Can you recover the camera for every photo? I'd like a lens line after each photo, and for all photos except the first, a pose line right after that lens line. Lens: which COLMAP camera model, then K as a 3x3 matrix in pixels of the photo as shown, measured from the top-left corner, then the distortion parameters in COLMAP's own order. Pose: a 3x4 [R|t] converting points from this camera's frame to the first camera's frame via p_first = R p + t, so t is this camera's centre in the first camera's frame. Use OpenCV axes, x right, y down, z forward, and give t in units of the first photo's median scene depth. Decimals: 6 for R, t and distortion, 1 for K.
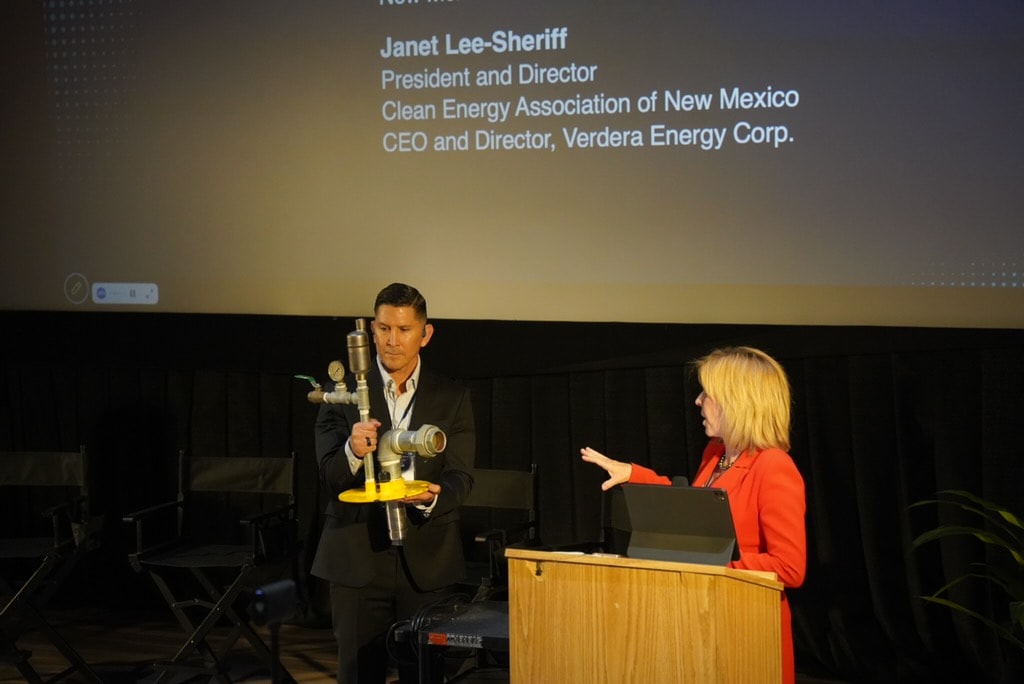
lens RADIAL K [[1953.7, 0, 512.0], [0, 1953.7, 342.0], [0, 0, 1]] dist [0.288084, 0.236545]
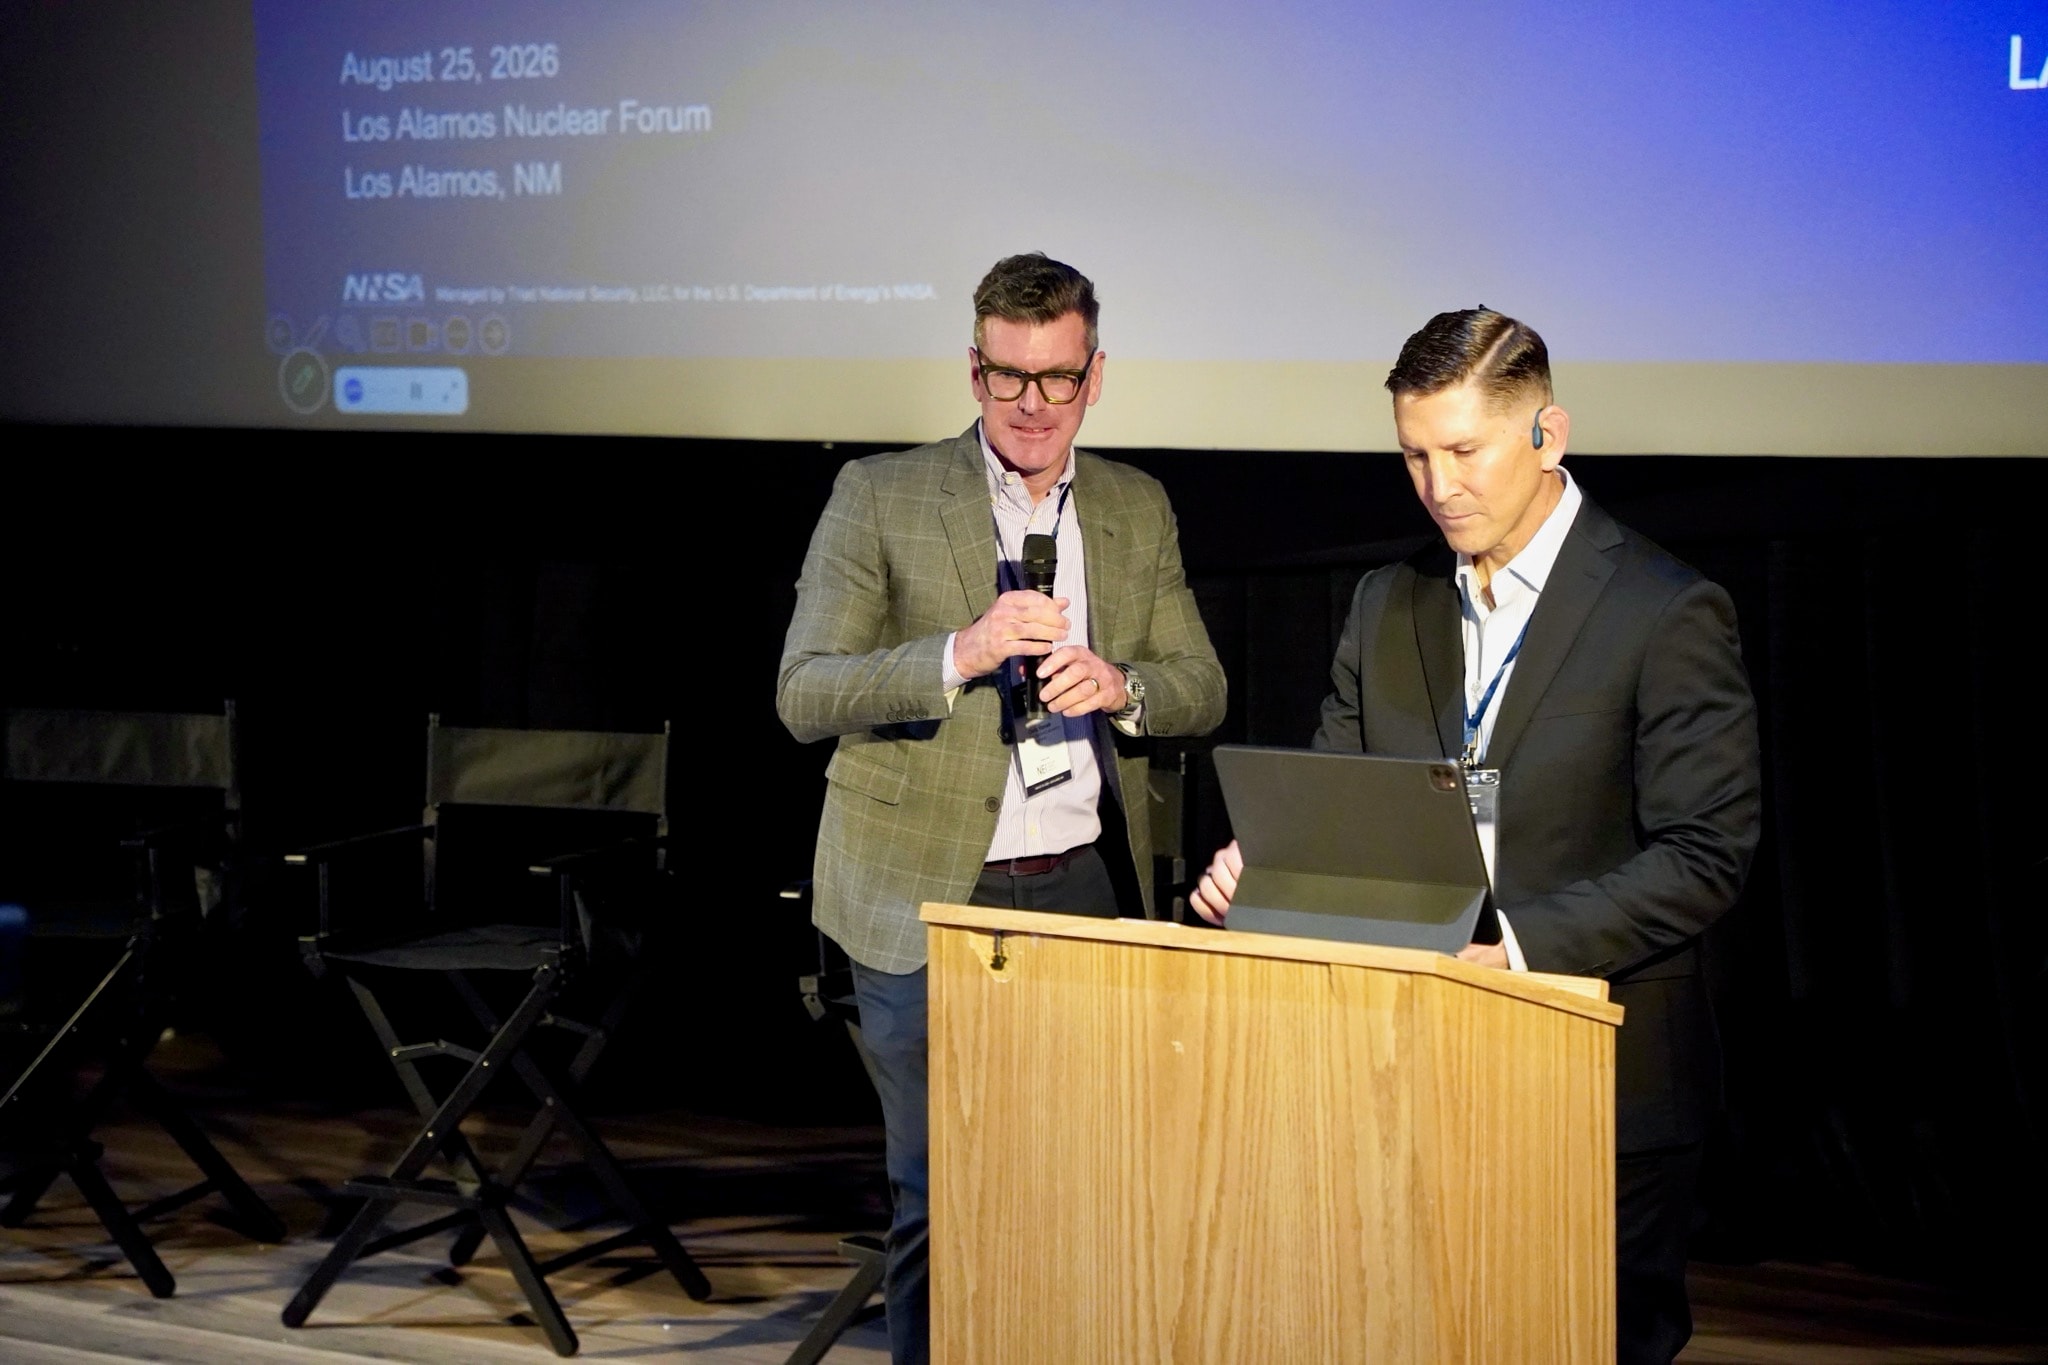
lens RADIAL K [[3907.4, 0, 1024.0], [0, 3907.4, 682.5], [0, 0, 1]] dist [0.288084, 0.236545]
pose [[0.993909, 0.019730, -0.108424, 0.104237], [-0.017390, 0.999596, 0.022481, 0.042174], [0.108824, -0.020458, 0.993850, 0.205910]]
